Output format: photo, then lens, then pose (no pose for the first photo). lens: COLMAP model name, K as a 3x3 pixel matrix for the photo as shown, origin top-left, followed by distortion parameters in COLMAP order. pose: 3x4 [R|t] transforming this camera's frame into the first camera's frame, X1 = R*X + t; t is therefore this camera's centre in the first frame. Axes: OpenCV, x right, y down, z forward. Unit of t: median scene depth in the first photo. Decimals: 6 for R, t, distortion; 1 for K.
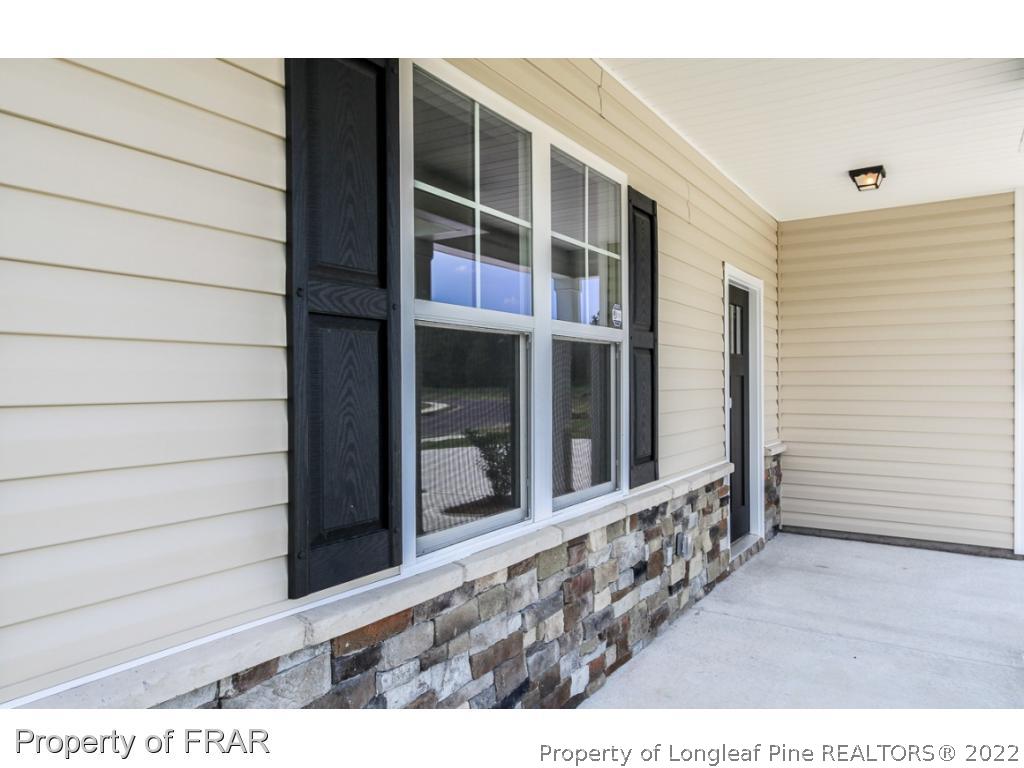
lens RADIAL K [[673.7, 0, 512.0], [0, 673.7, 384.0], [0, 0, 1]] dist [-0.002638, 0.000035]
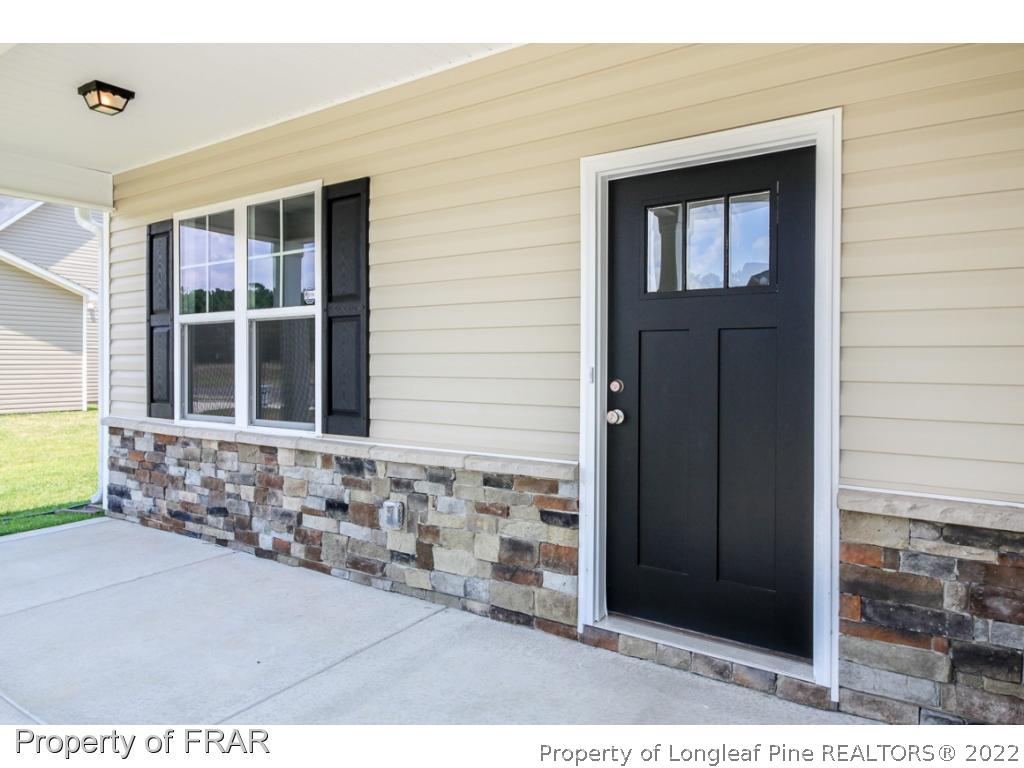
lens RADIAL K [[642.6, 0, 511.4], [0, 642.6, 363.7], [0, 0, 1]] dist [0.005438, 0.000368]
pose [[0.004783, 0.004295, -0.999979, 1.397845], [-0.005146, 0.999978, 0.004270, 0.023113], [0.999975, 0.005125, 0.004805, 1.383986]]
